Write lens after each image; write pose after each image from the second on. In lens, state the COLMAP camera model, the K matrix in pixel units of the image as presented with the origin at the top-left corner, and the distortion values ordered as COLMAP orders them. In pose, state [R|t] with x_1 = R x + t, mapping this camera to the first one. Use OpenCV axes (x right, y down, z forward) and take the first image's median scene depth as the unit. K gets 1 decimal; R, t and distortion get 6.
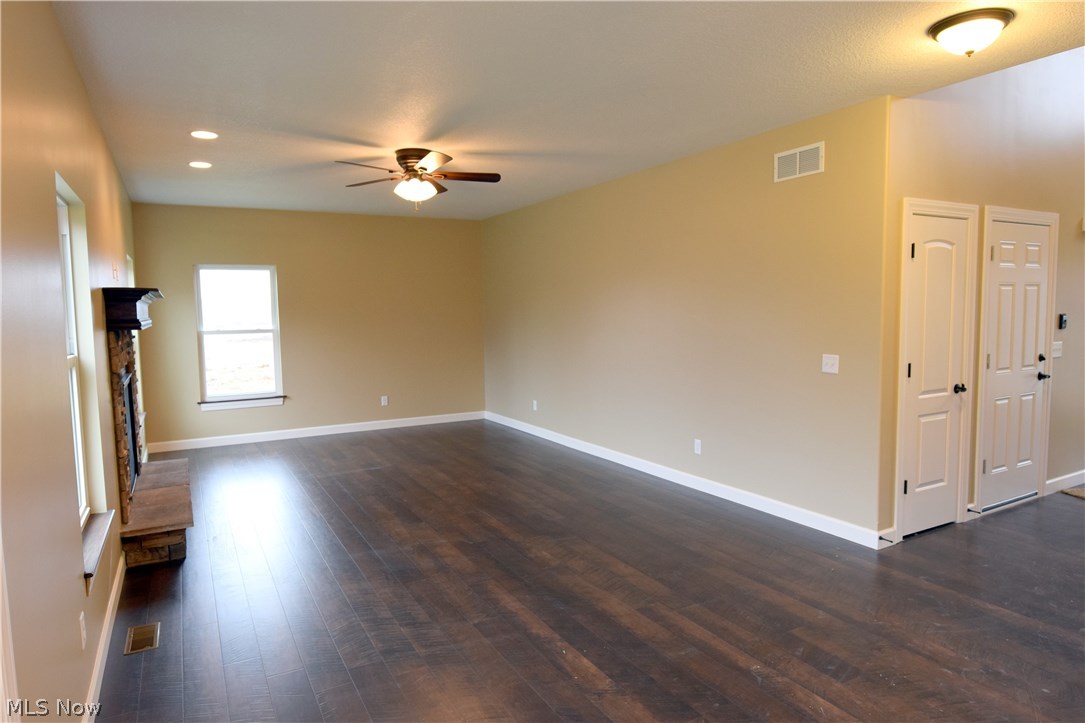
lens RADIAL K [[665.3, 0, 540.1], [0, 665.3, 360.8], [0, 0, 1]] dist [-0.001902, -0.008097]
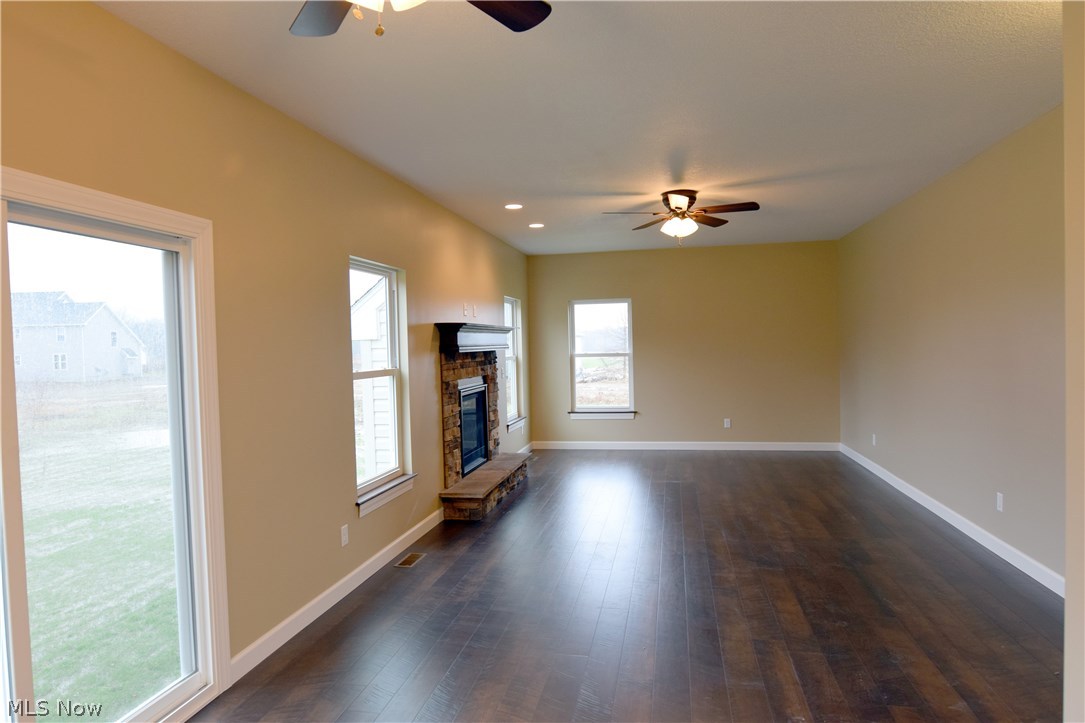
lens RADIAL K [[665.3, 0, 534.5], [0, 665.3, 366.1], [0, 0, 1]] dist [-0.001902, -0.008097]
pose [[0.763752, 0.020020, -0.645200, 0.344771], [-0.039344, 0.999104, -0.015572, -0.001129], [0.644310, 0.037277, 0.763855, 0.017873]]
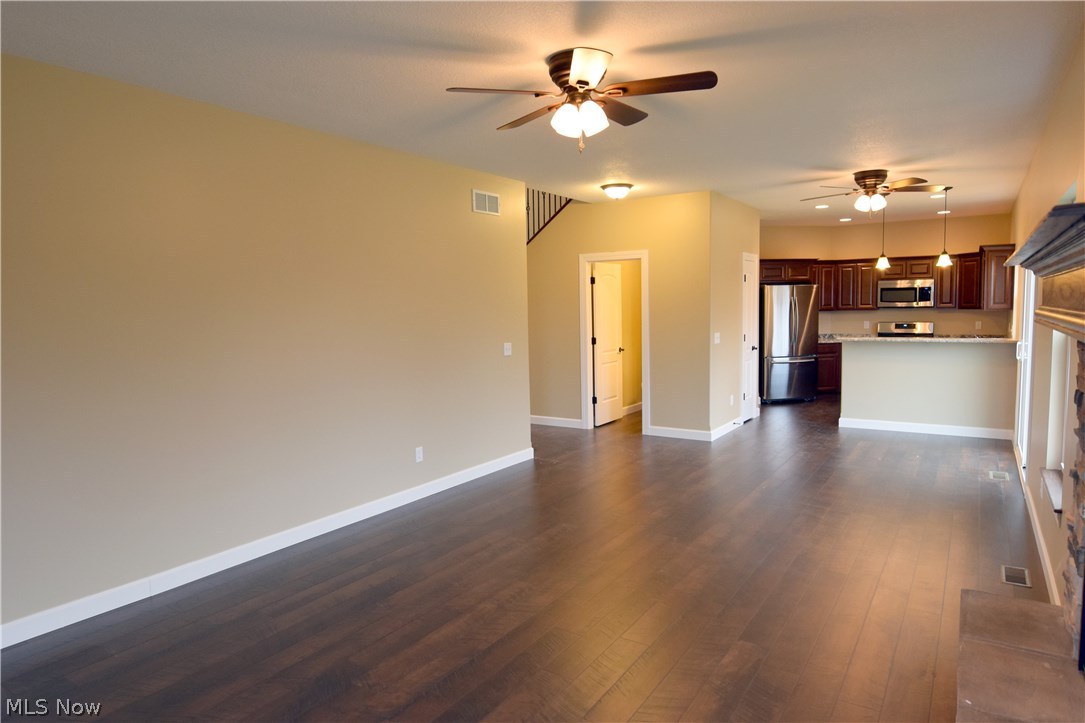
lens RADIAL K [[665.3, 0, 540.6], [0, 665.3, 357.2], [0, 0, 1]] dist [-0.001902, -0.008097]
pose [[-0.473148, -0.040966, 0.880030, -0.748531], [0.096746, 0.990461, 0.098122, -0.096779], [-0.875655, 0.131566, -0.464671, 1.370837]]
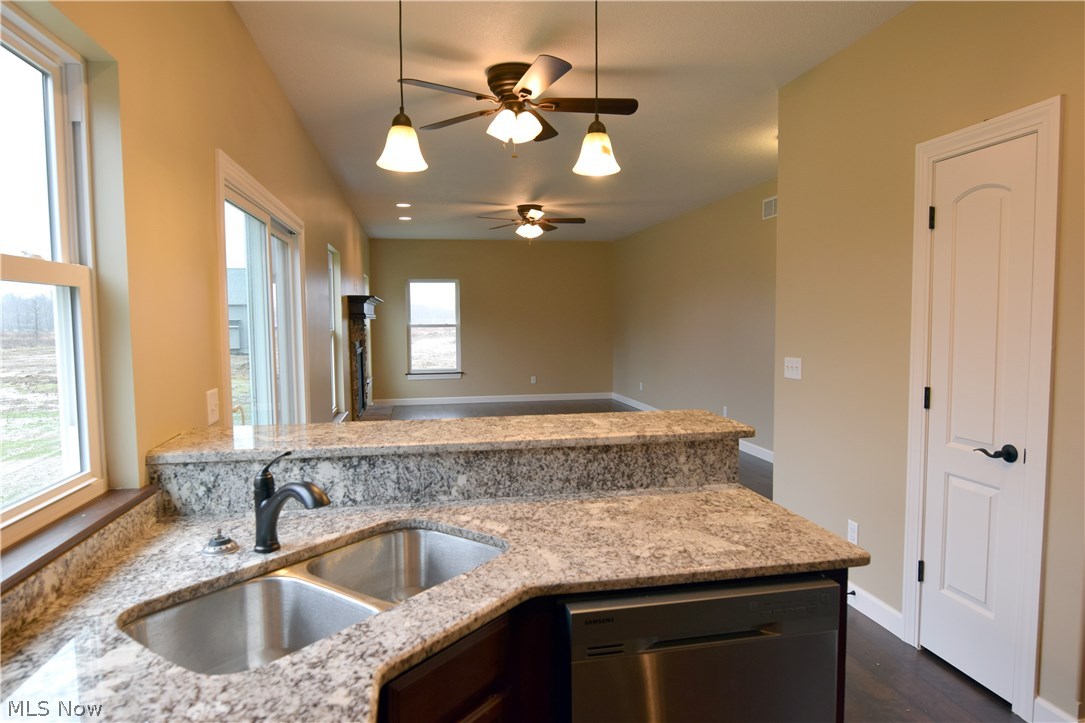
lens RADIAL K [[665.3, 0, 539.3], [0, 665.3, 361.2], [0, 0, 1]] dist [-0.001902, -0.008097]
pose [[0.950788, 0.029185, -0.308464, 0.314407], [-0.031958, 0.999481, -0.003941, 0.047000], [0.308189, 0.013605, 0.951228, -0.439673]]
